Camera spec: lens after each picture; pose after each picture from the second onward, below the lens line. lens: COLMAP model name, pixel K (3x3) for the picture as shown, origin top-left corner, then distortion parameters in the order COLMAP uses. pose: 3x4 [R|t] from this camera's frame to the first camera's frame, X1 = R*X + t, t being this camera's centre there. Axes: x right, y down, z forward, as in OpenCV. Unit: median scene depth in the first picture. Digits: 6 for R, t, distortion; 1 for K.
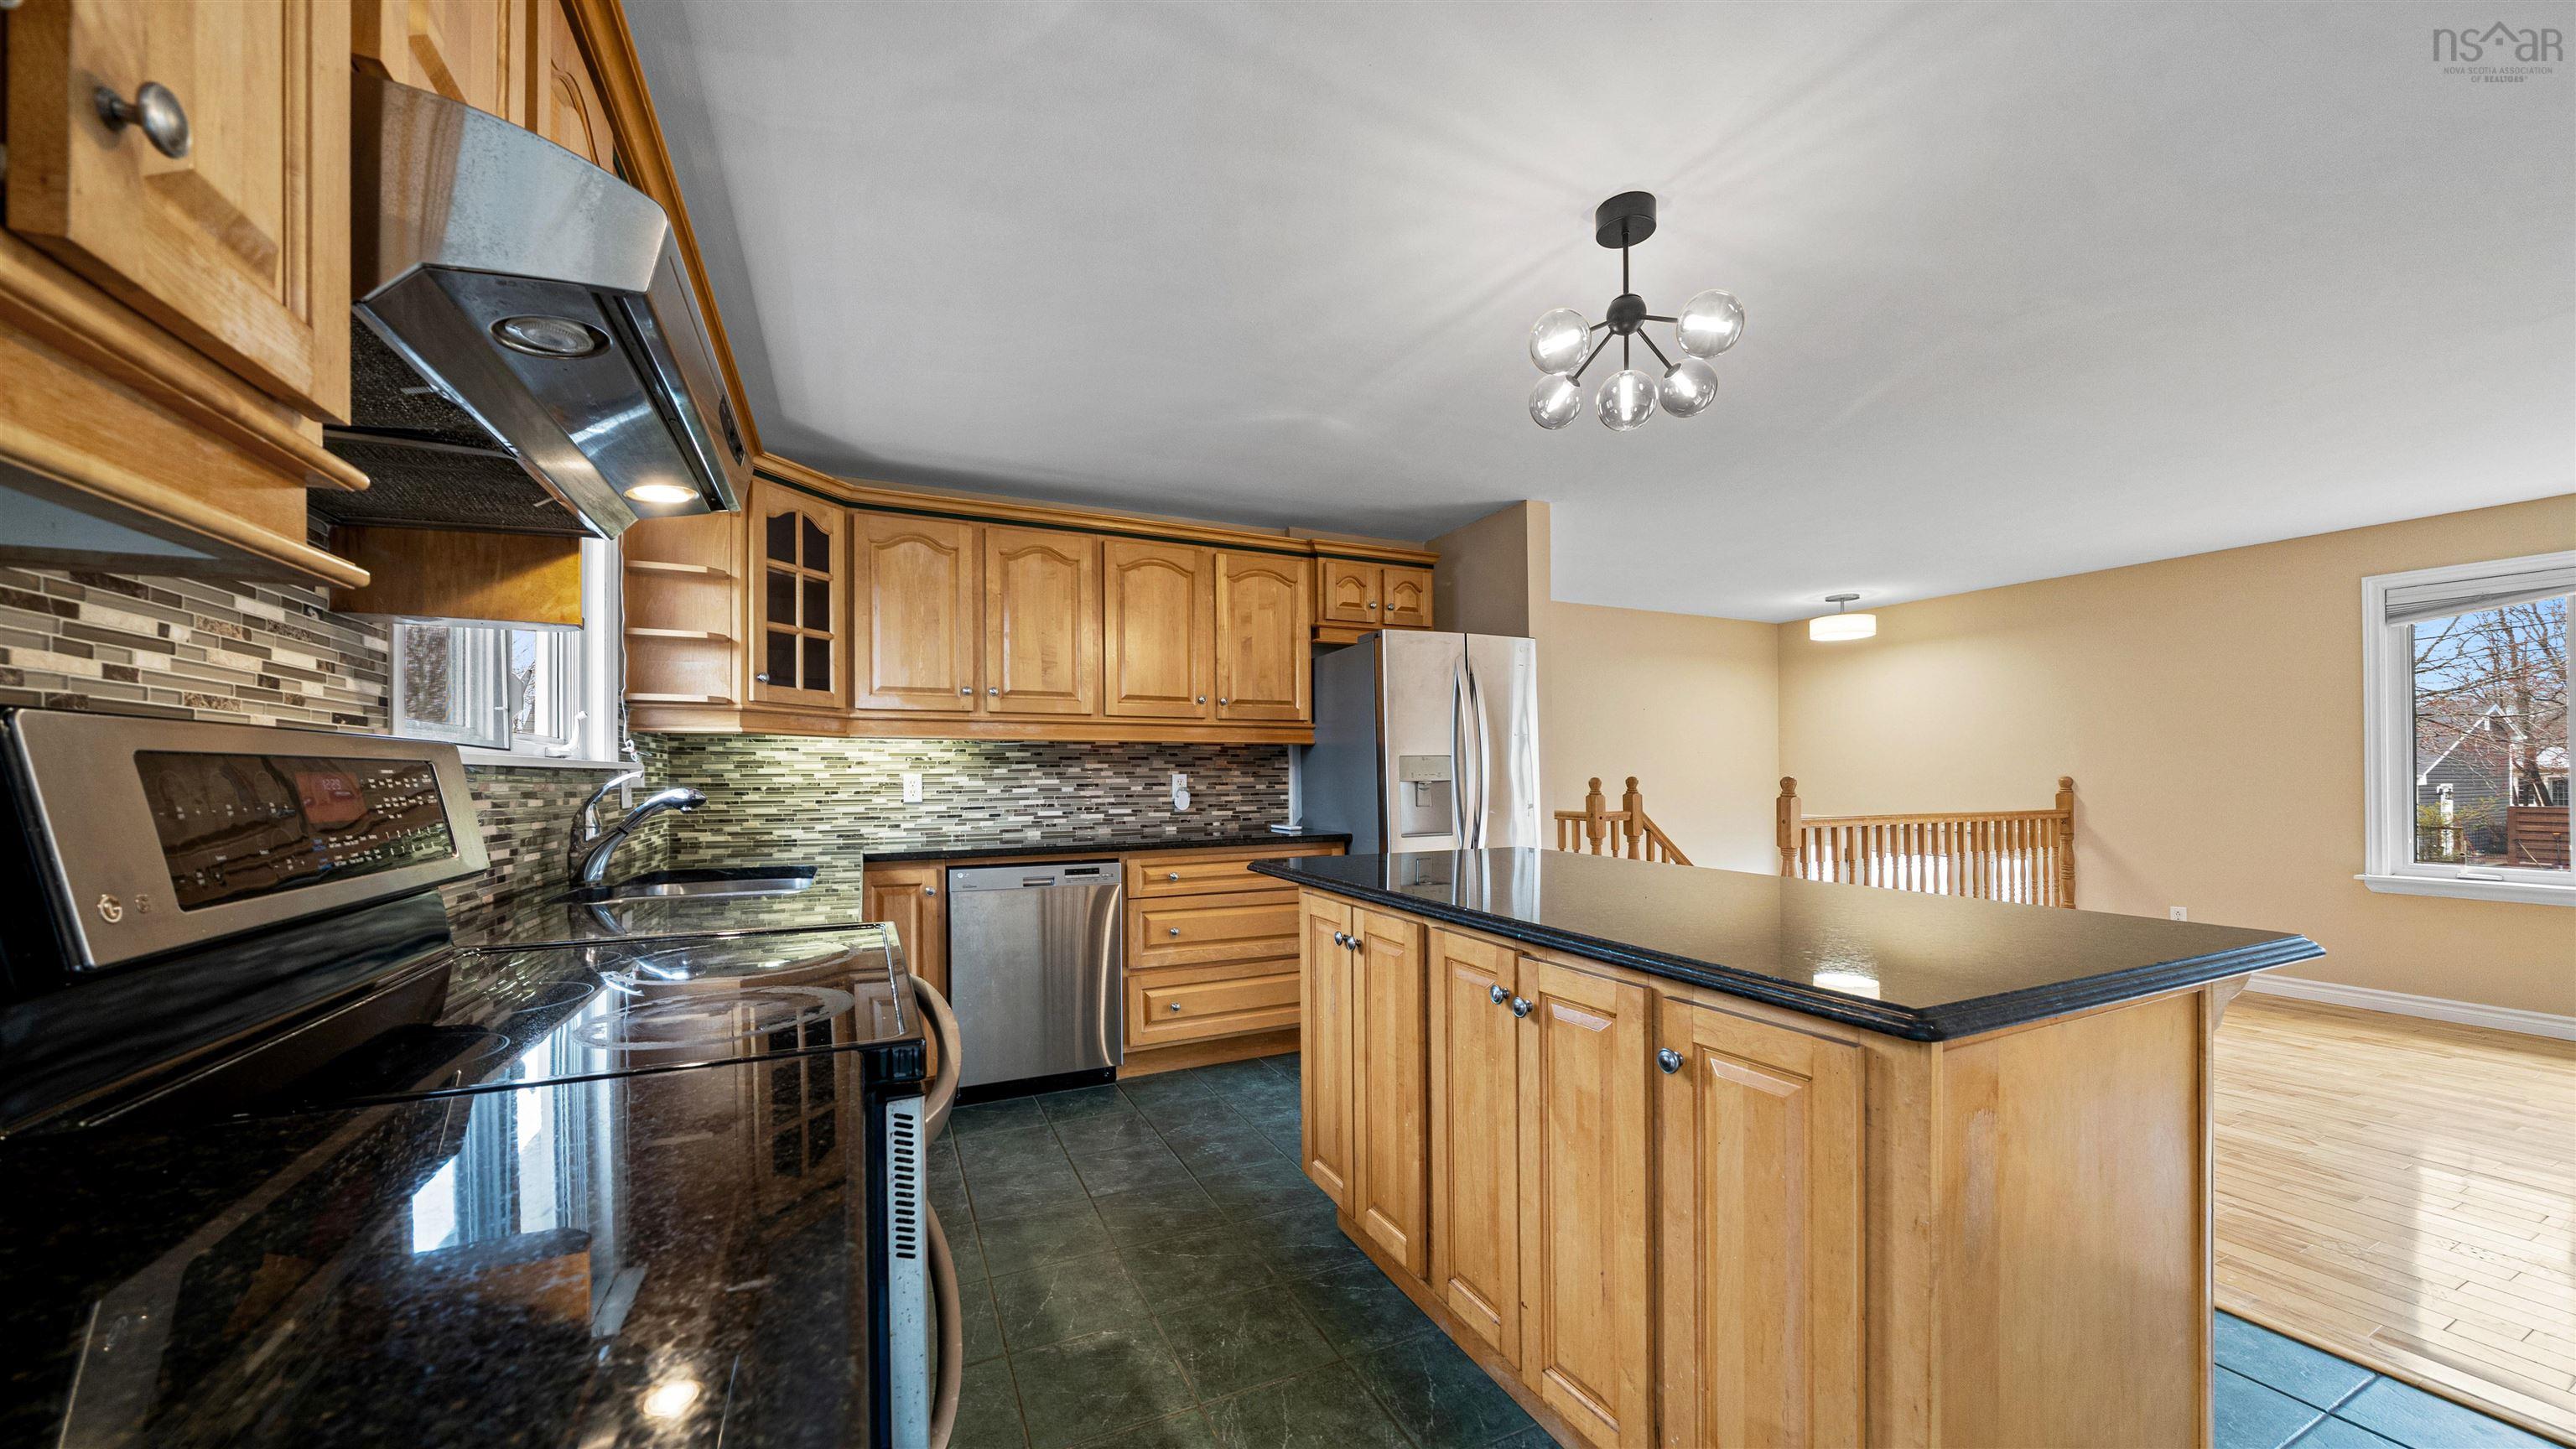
lens RADIAL K [[911.9, 0, 1288.5], [0, 911.9, 780.8], [0, 0, 1]] dist [-0.004666, -0.000971]
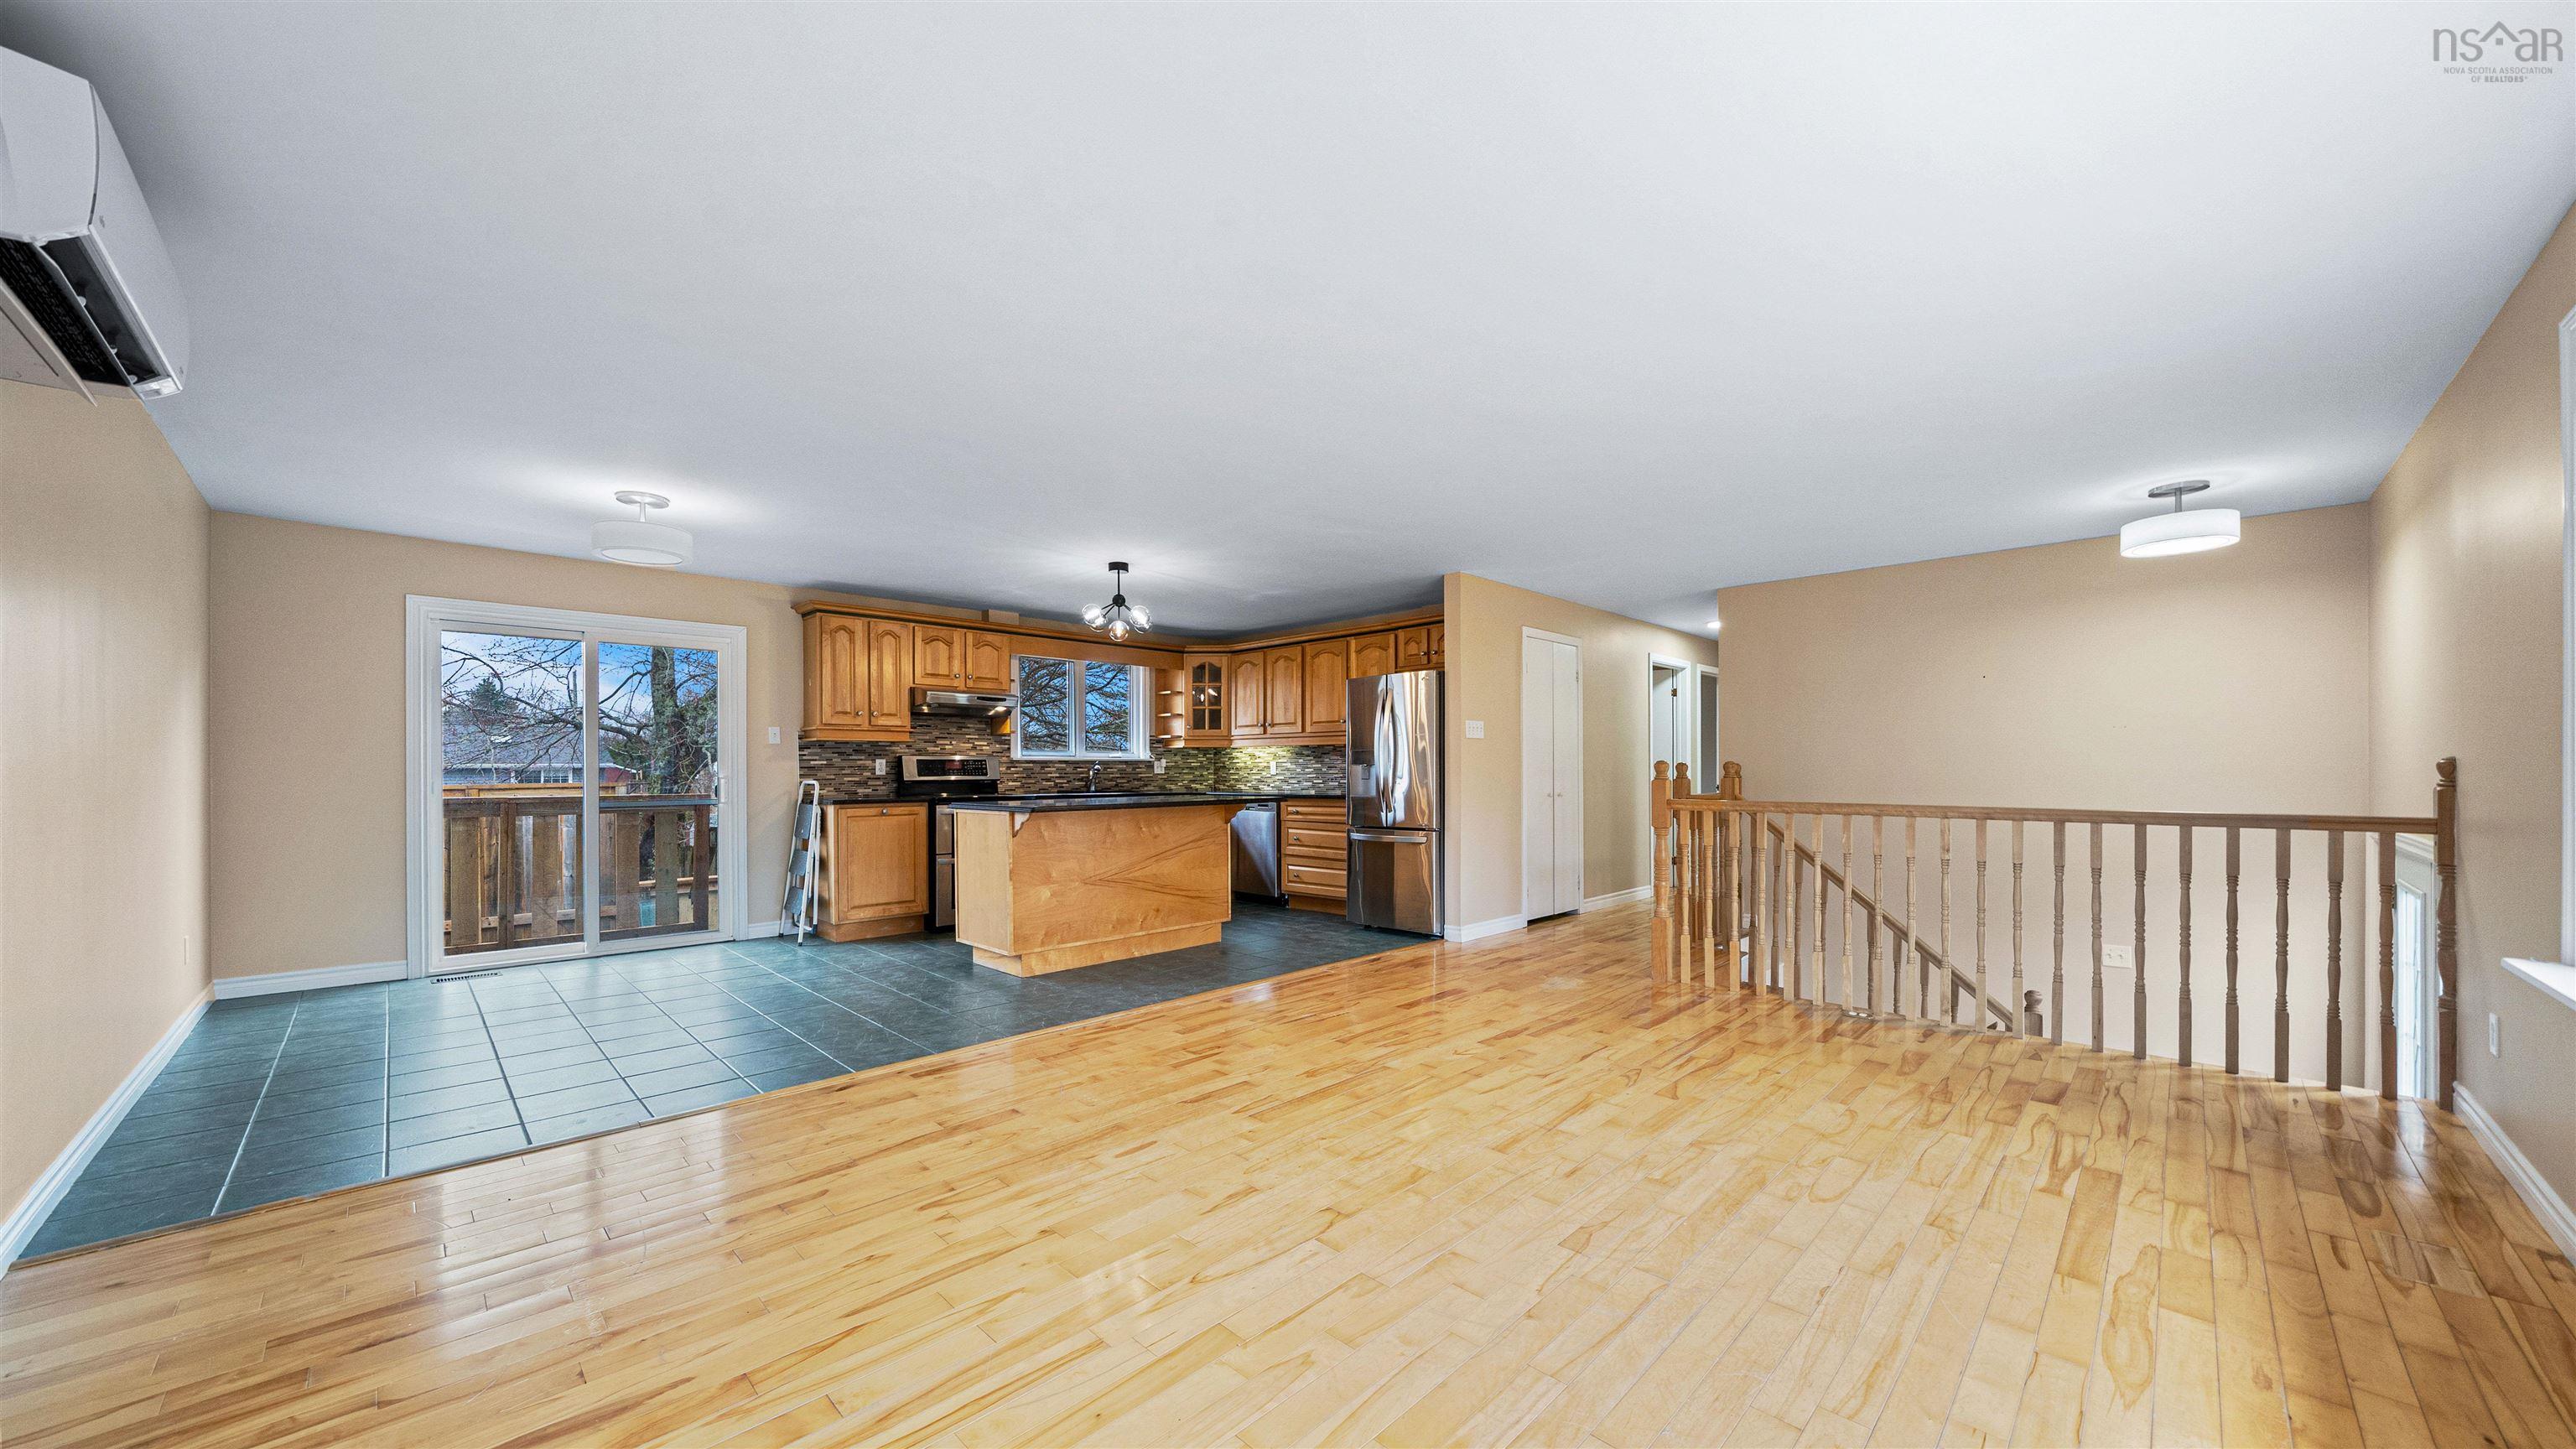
lens RADIAL K [[911.9, 0, 1283.9], [0, 911.9, 768.4], [0, 0, 1]] dist [-0.004666, -0.000971]
pose [[0.339292, 0.002044, -0.940679, 1.663136], [-0.002723, 0.999996, 0.001190, 0.006078], [0.940677, 0.002158, 0.339296, 0.265470]]
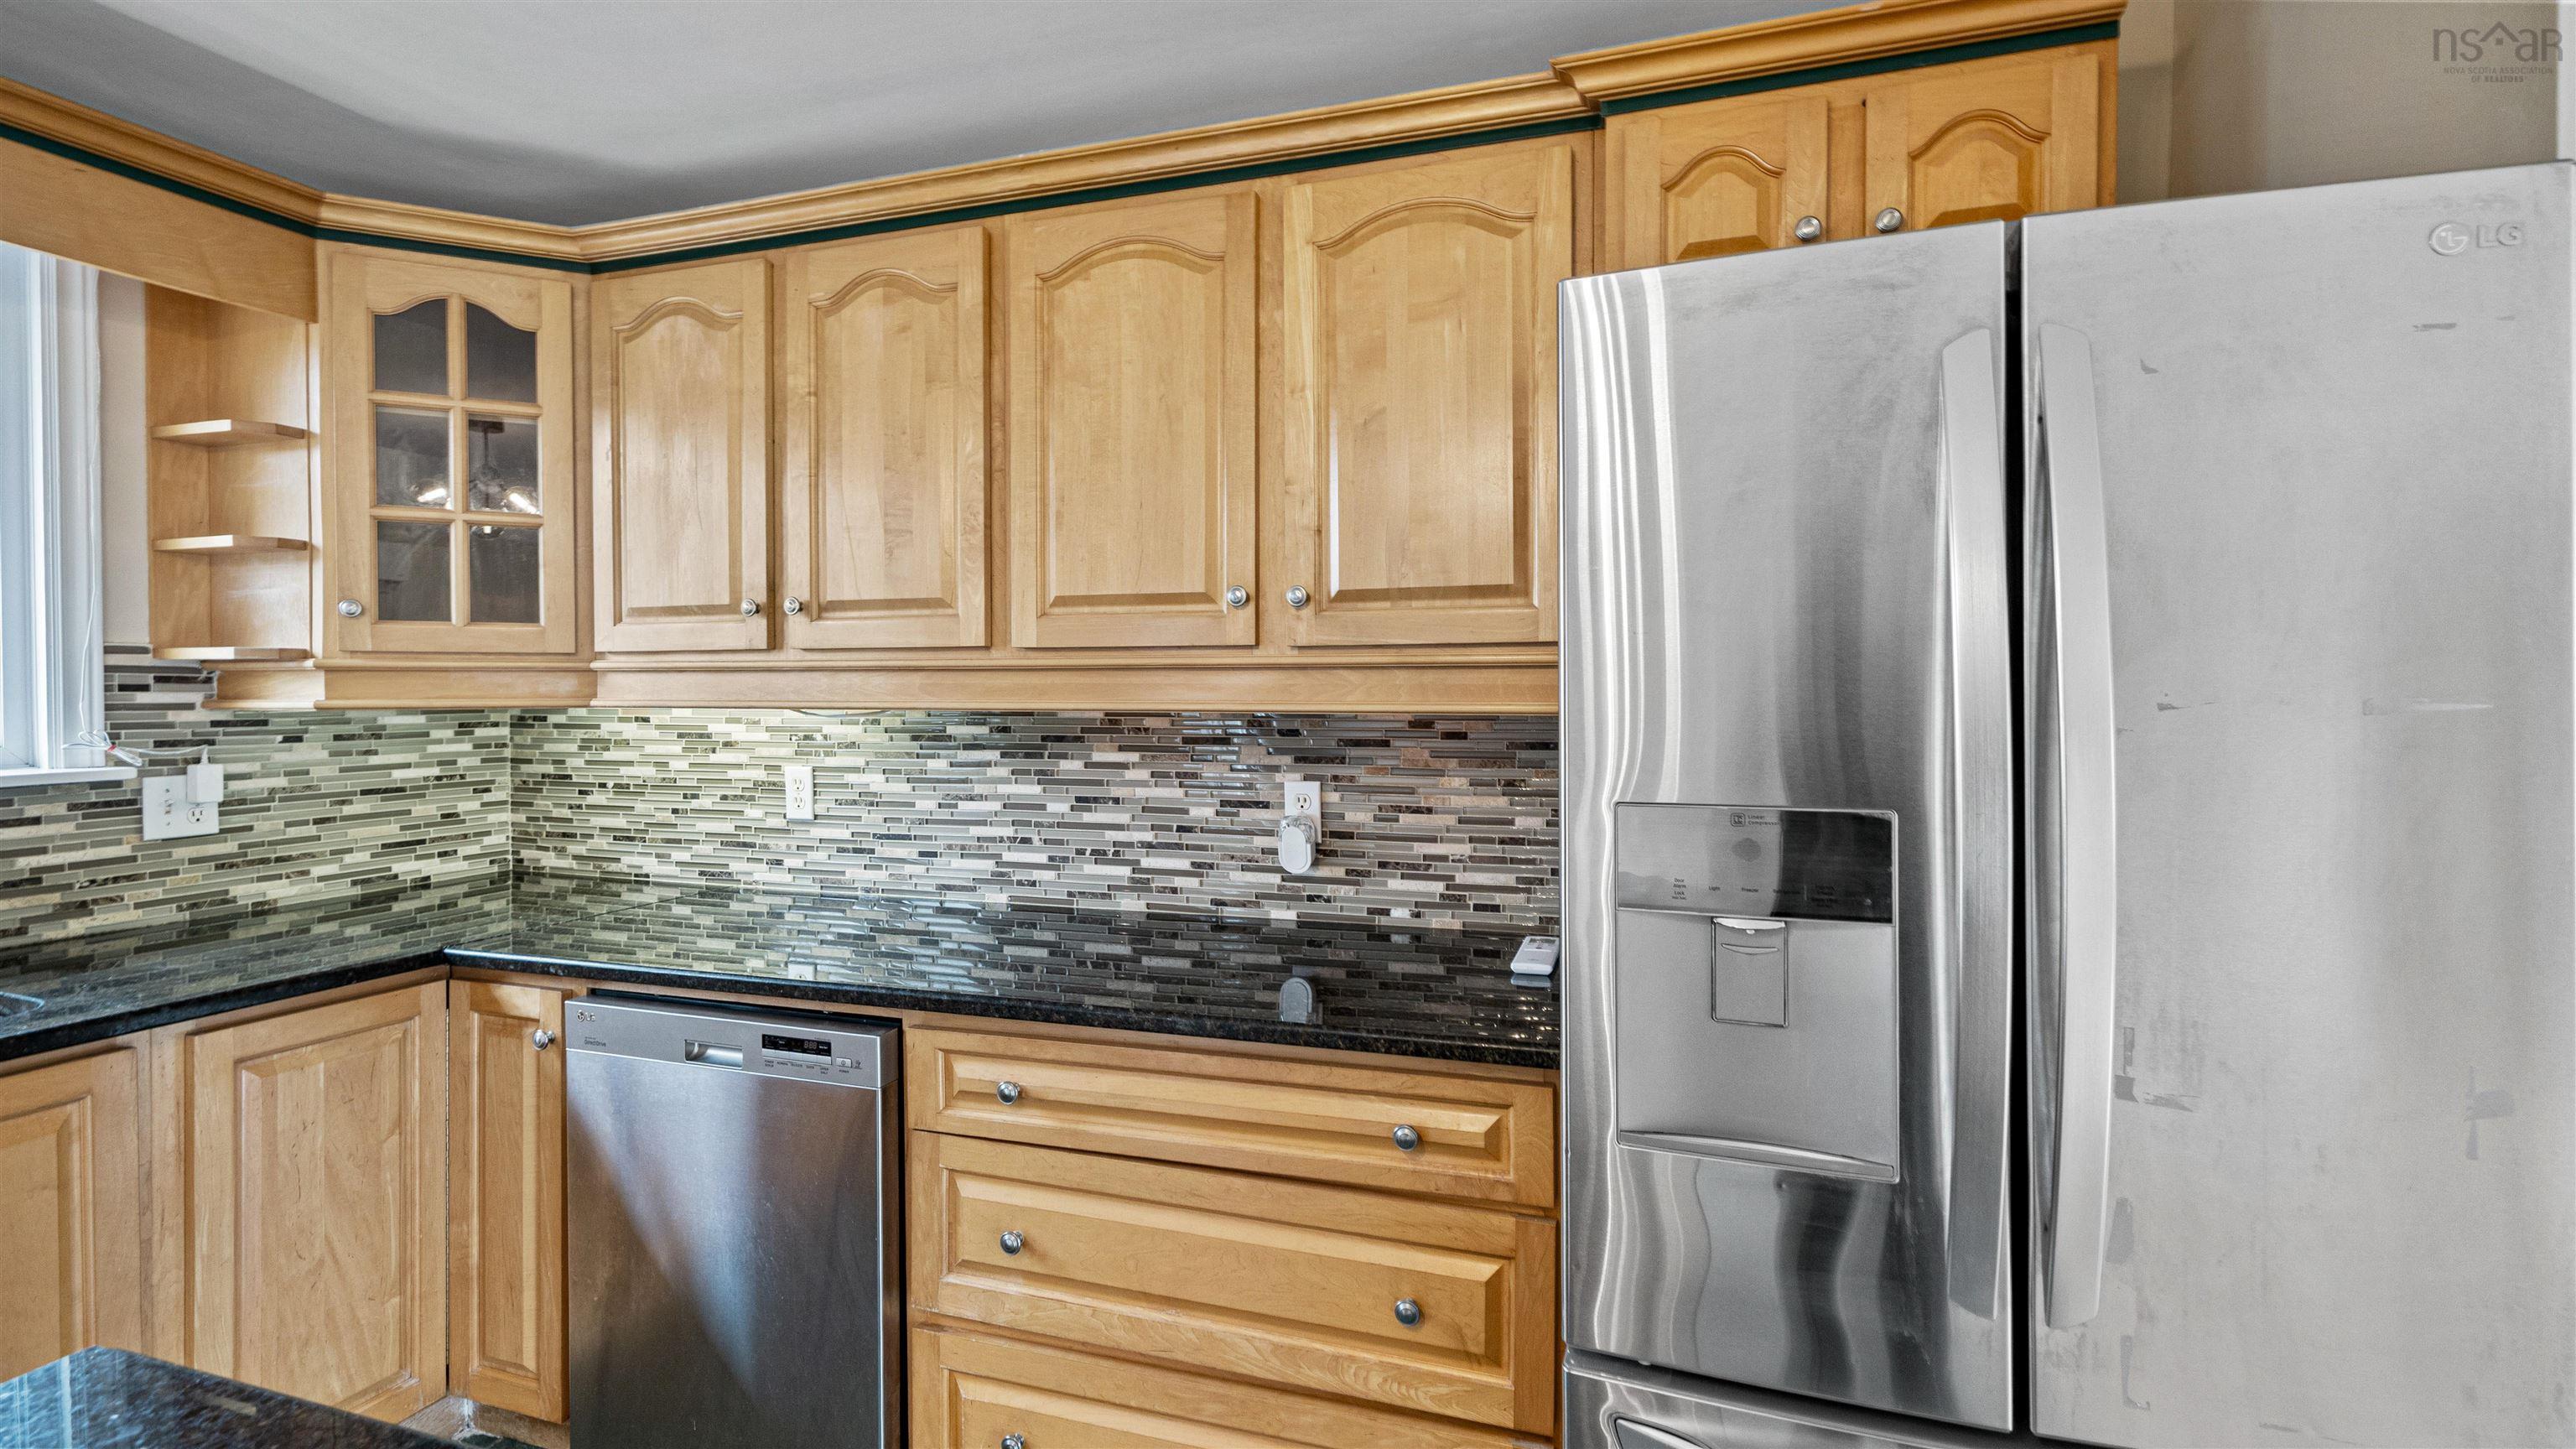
lens RADIAL K [[1192.8, 0, 1282.6], [0, 1192.8, 705.2], [0, 0, 1]] dist [0.001923, -0.000627]
pose [[0.724665, 0.016034, -0.688915, 0.261251], [-0.004393, 0.999816, 0.018649, -0.055928], [0.689087, -0.010488, 0.724602, 0.682528]]
